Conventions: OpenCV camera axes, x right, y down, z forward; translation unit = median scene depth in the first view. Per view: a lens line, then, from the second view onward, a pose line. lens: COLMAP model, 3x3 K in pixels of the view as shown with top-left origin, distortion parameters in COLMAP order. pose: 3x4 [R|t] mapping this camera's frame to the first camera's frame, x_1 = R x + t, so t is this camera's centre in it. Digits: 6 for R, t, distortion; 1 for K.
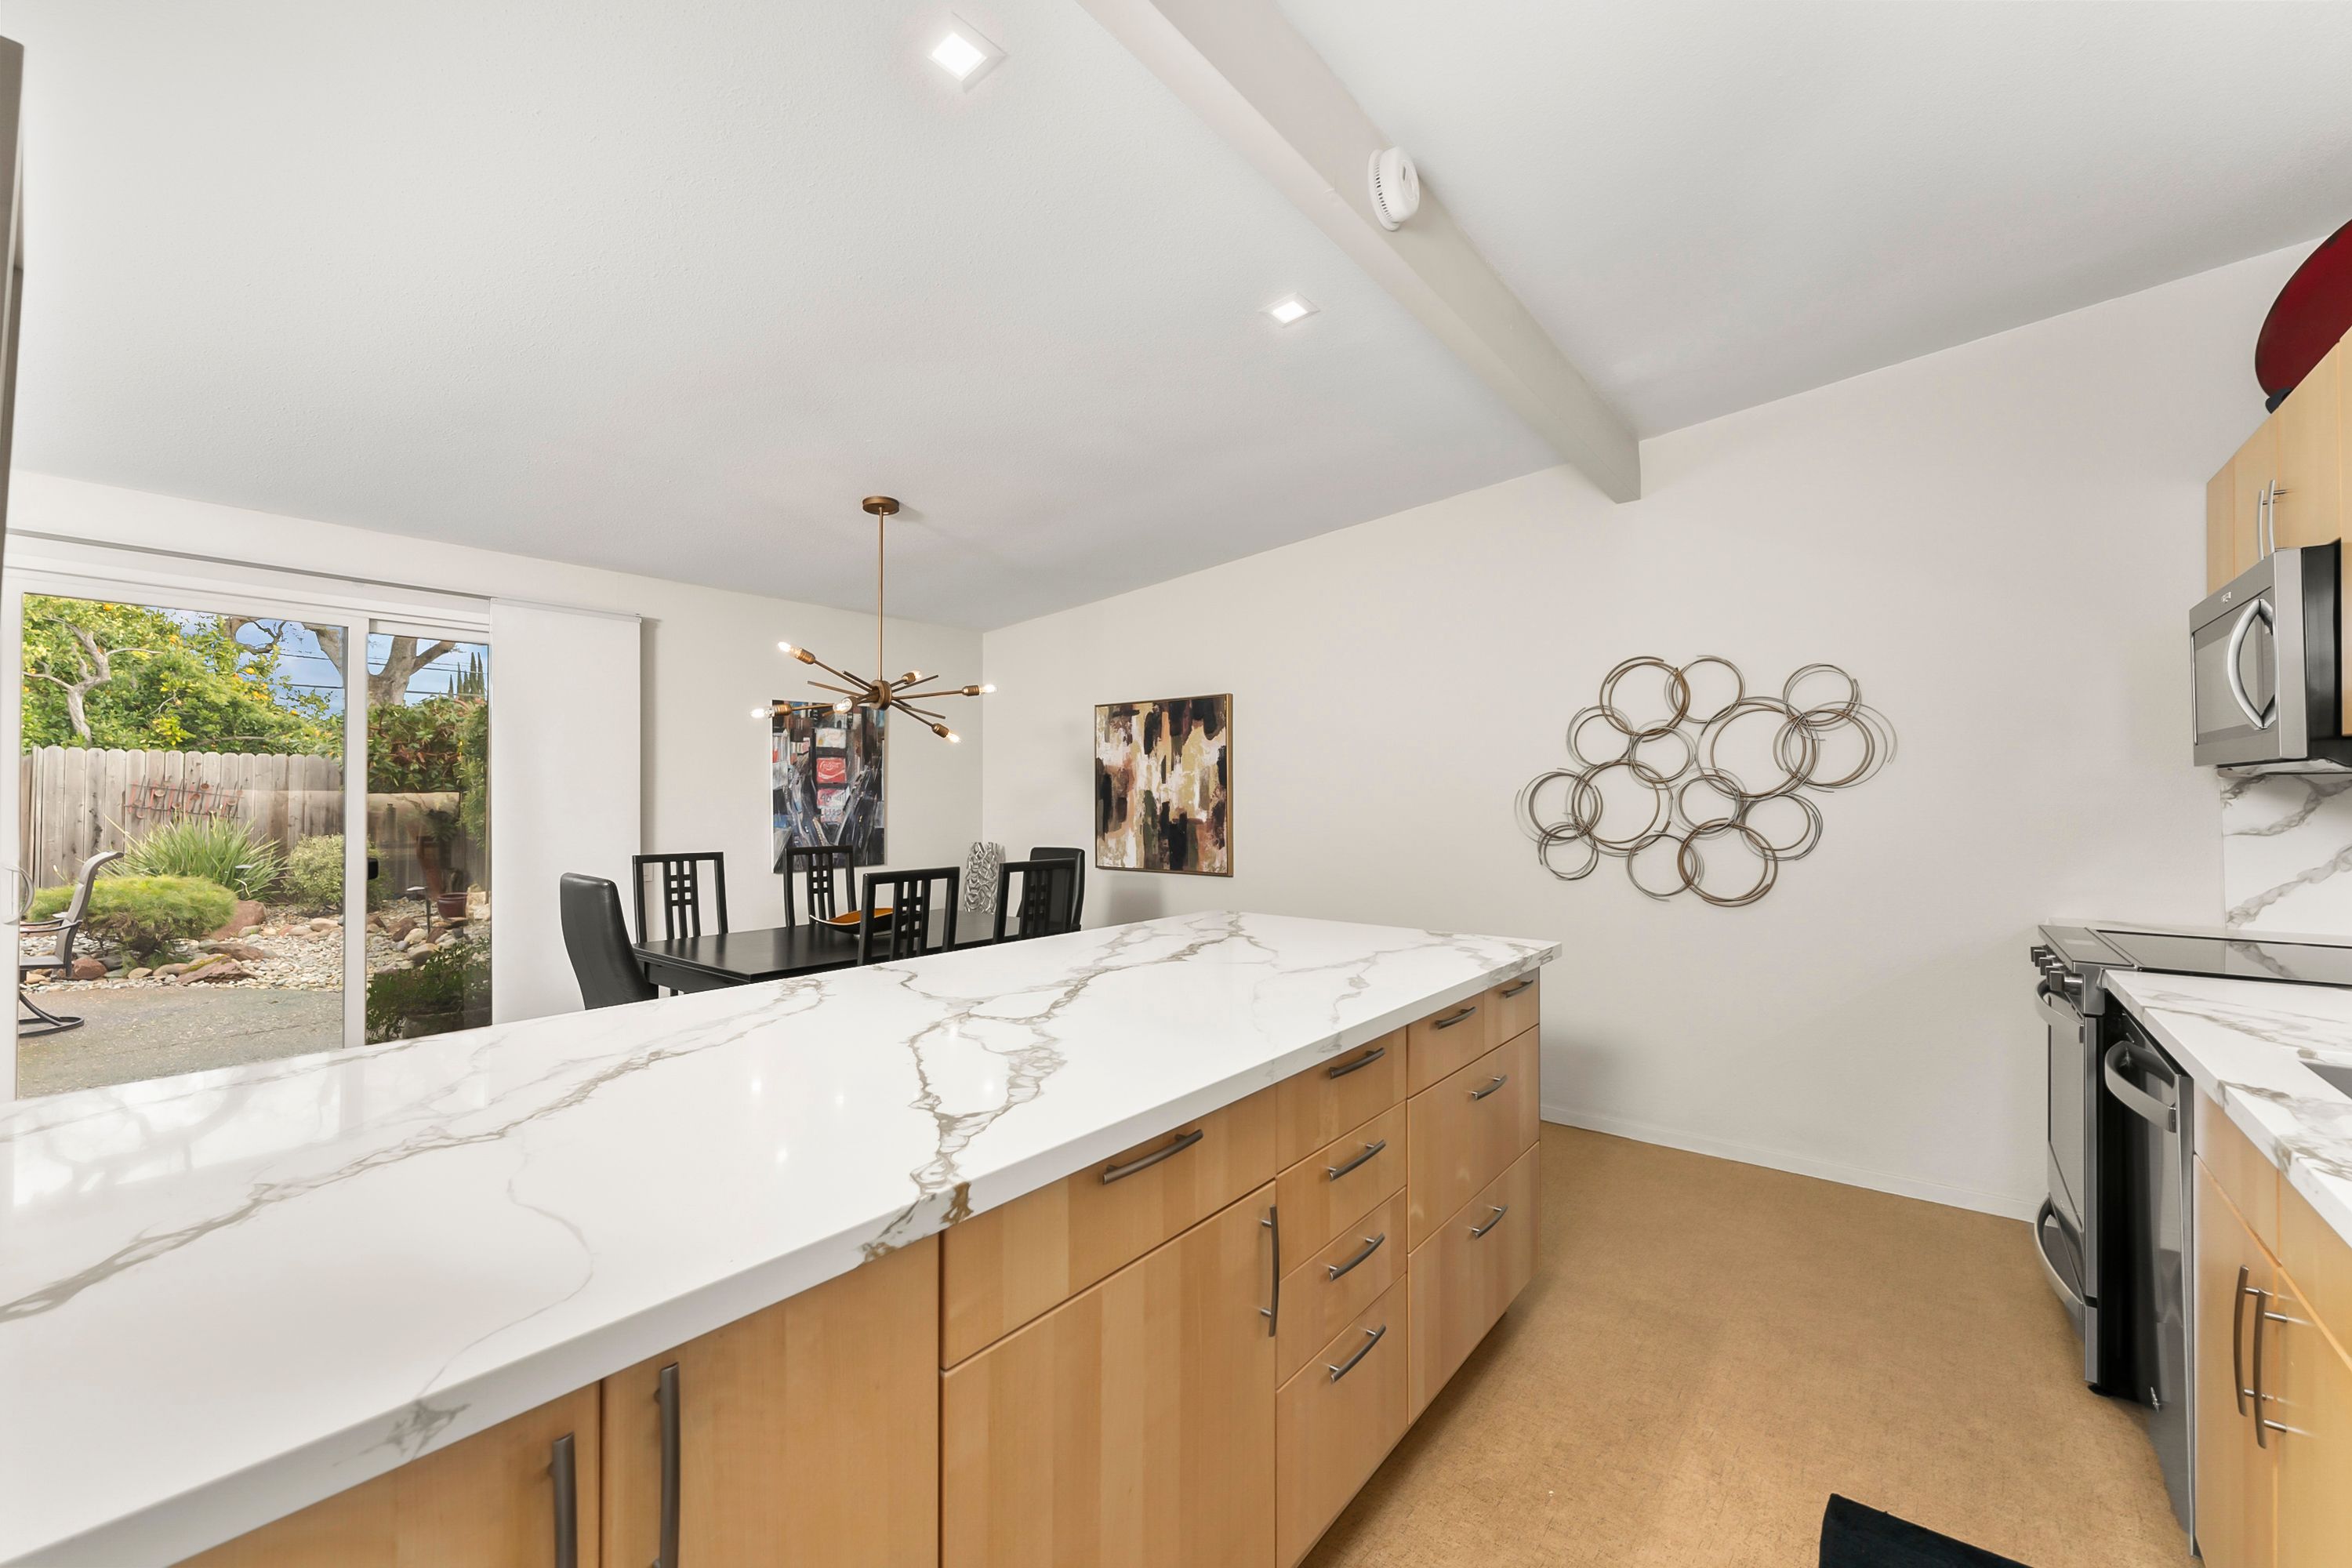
lens RADIAL K [[938.2, 0, 1171.5], [0, 938.2, 787.6], [0, 0, 1]] dist [0.001599, 0.000226]
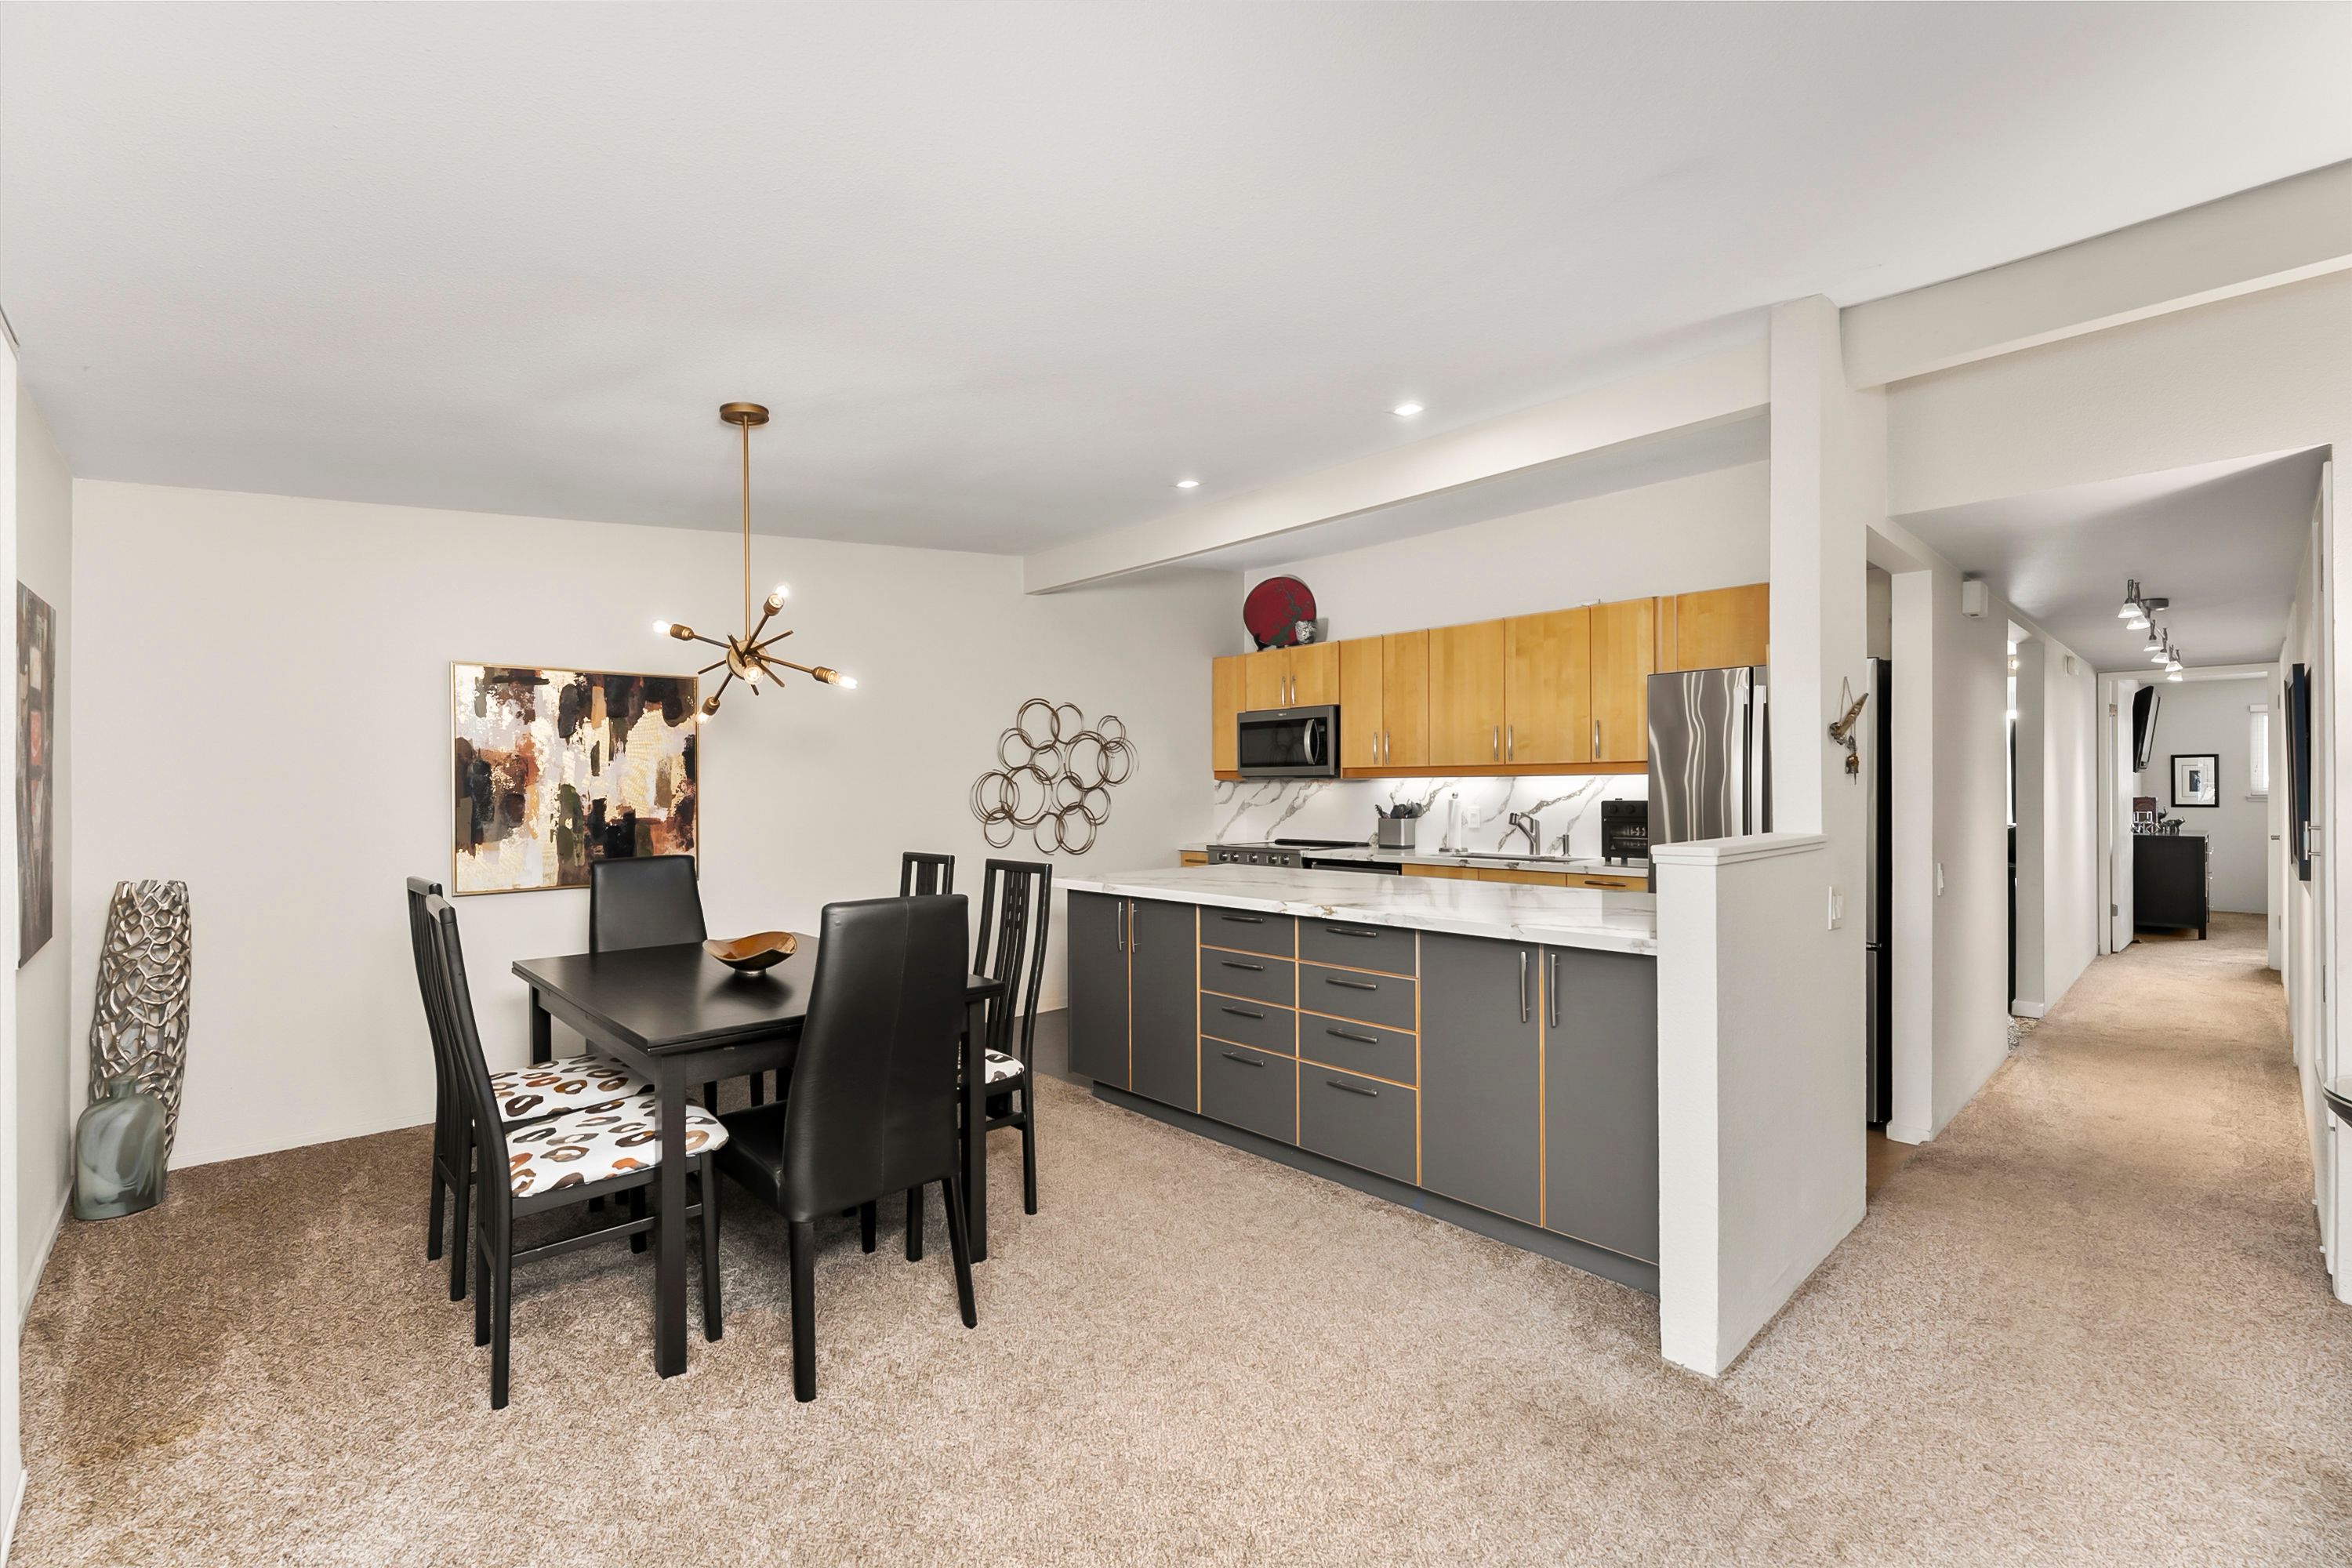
lens RADIAL K [[1010.2, 0, 1172.0], [0, 1010.2, 788.9], [0, 0, 1]] dist [-0.005296, -0.000310]
pose [[0.143805, -0.001464, 0.989605, -0.806028], [-0.002679, 0.999995, 0.001869, 0.003832], [-0.989602, -0.002920, 0.143800, 0.397947]]
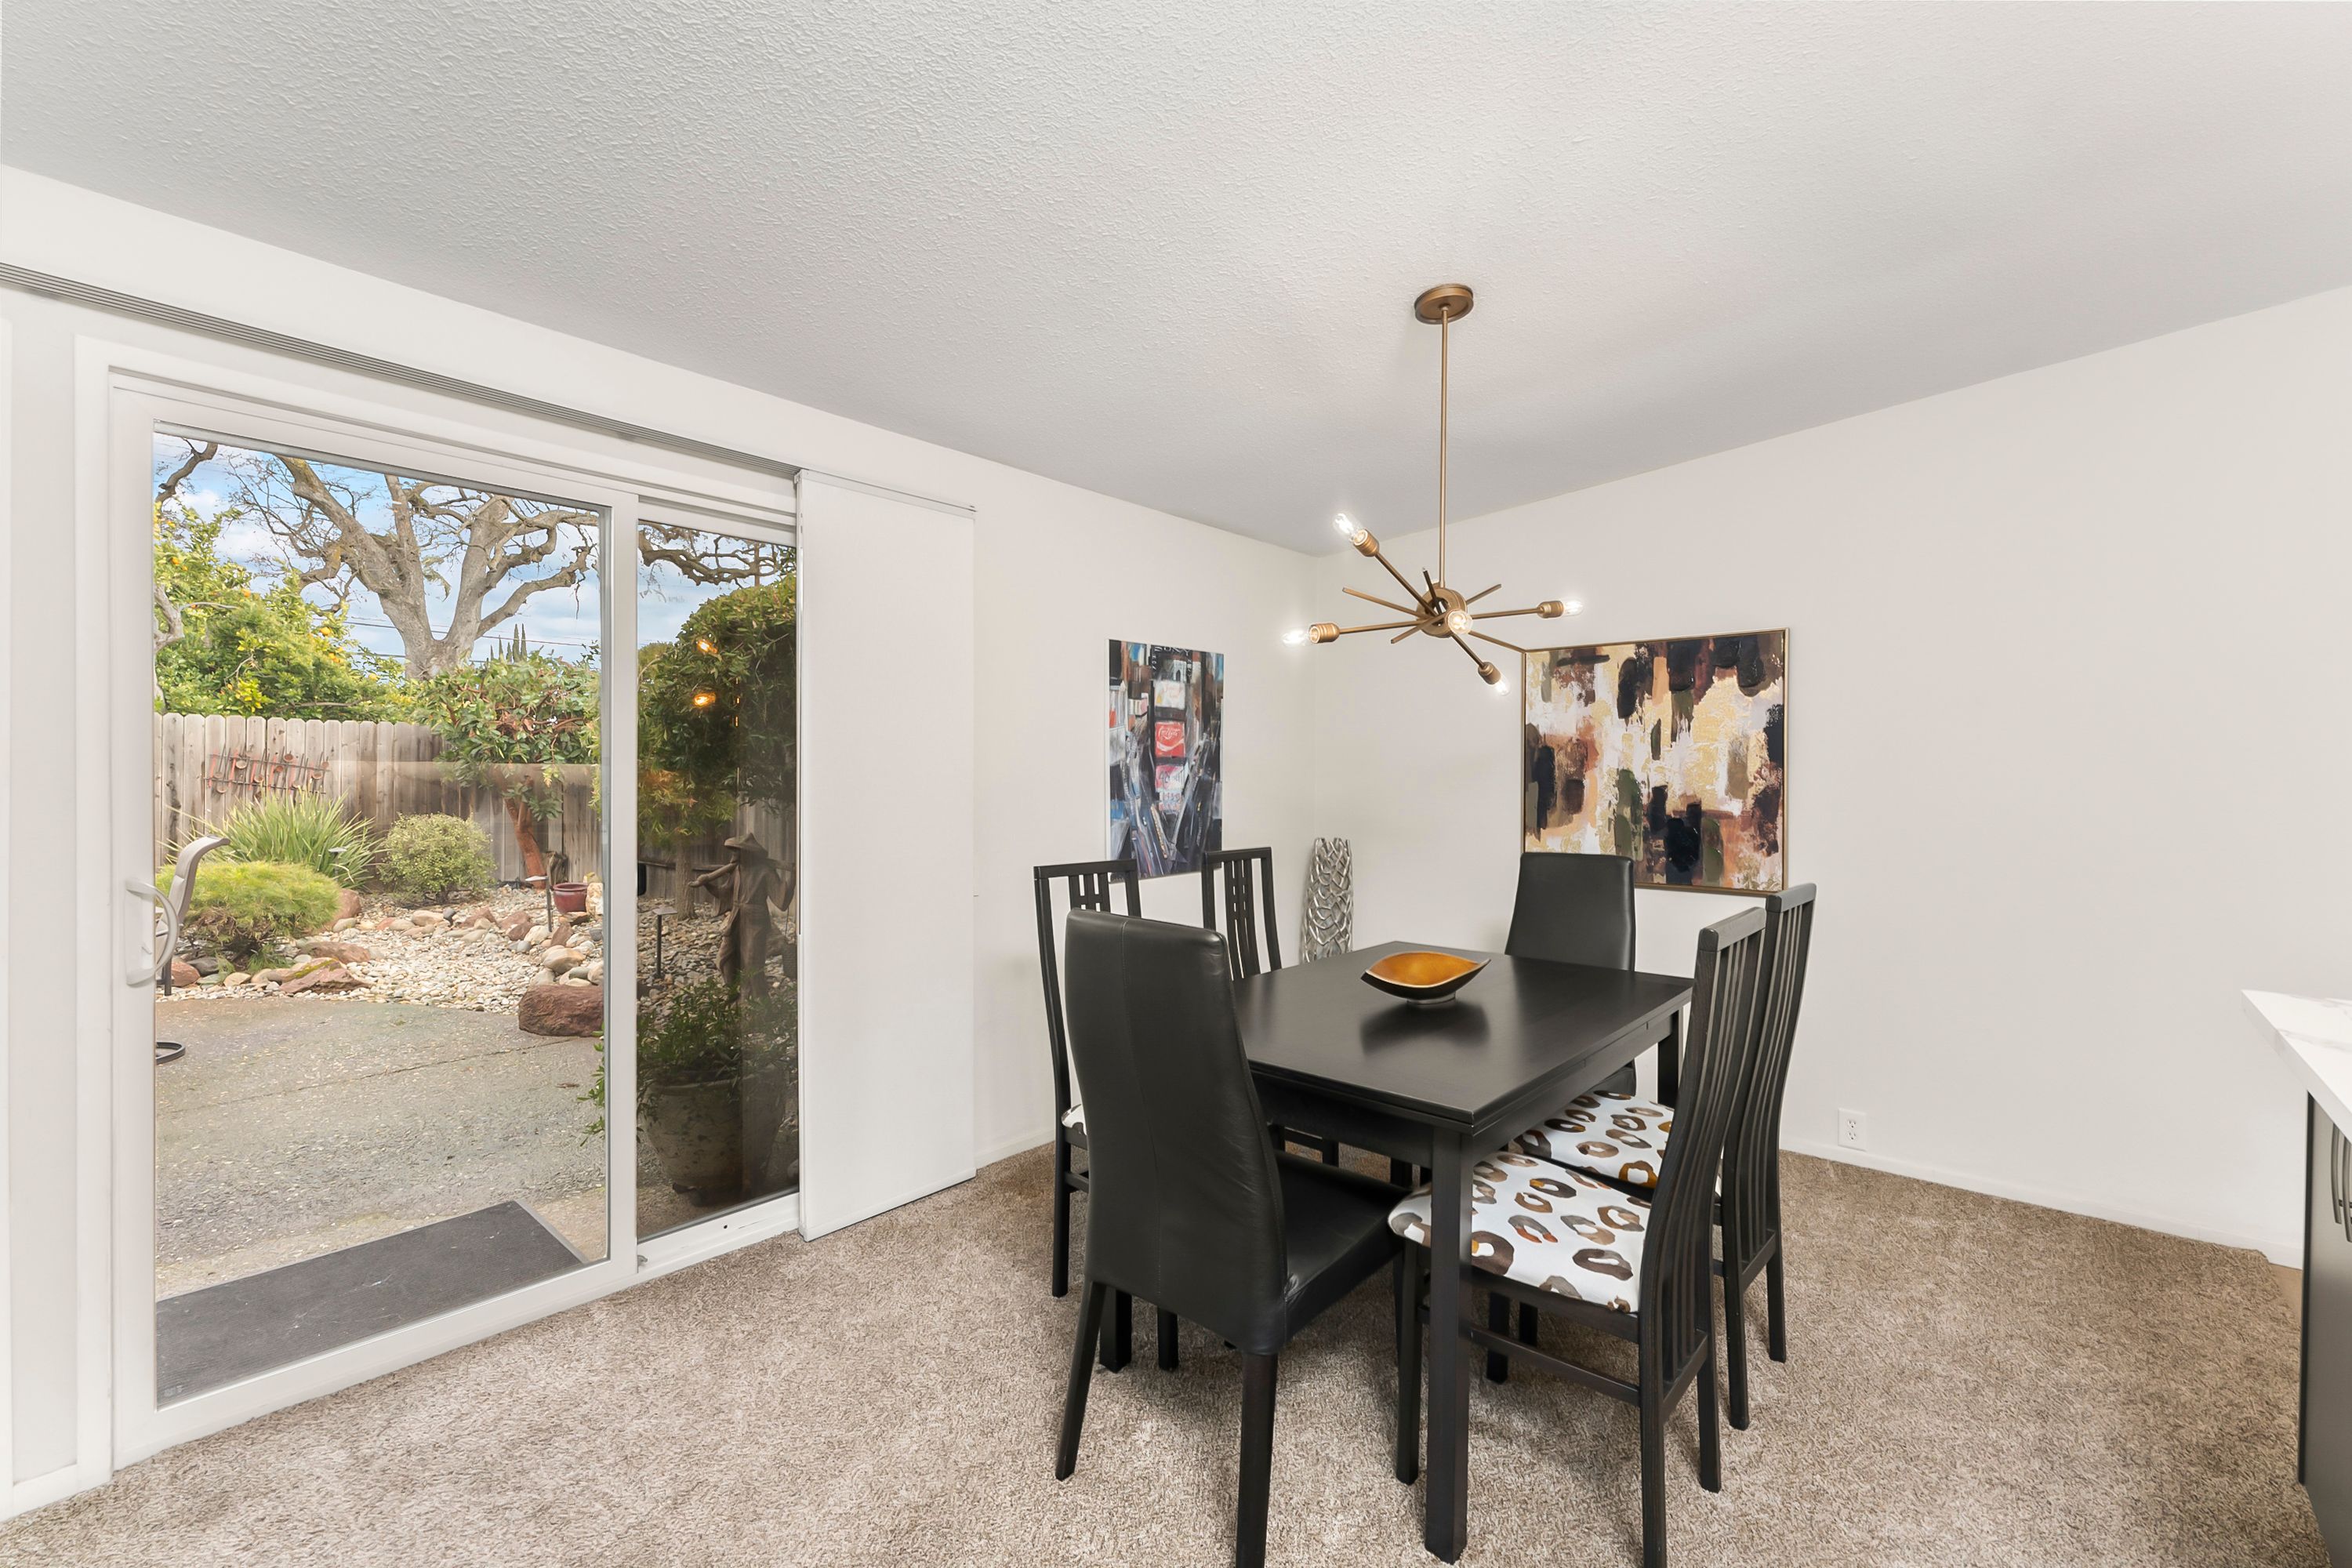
lens RADIAL K [[993.4, 0, 1170.1], [0, 993.4, 782.0], [0, 0, 1]] dist [0.003408, 0.000597]
pose [[0.998481, 0.006604, -0.054699, -0.335758], [-0.005660, 0.999833, 0.017390, 0.001450], [0.054805, -0.017054, 0.998351, 0.246307]]
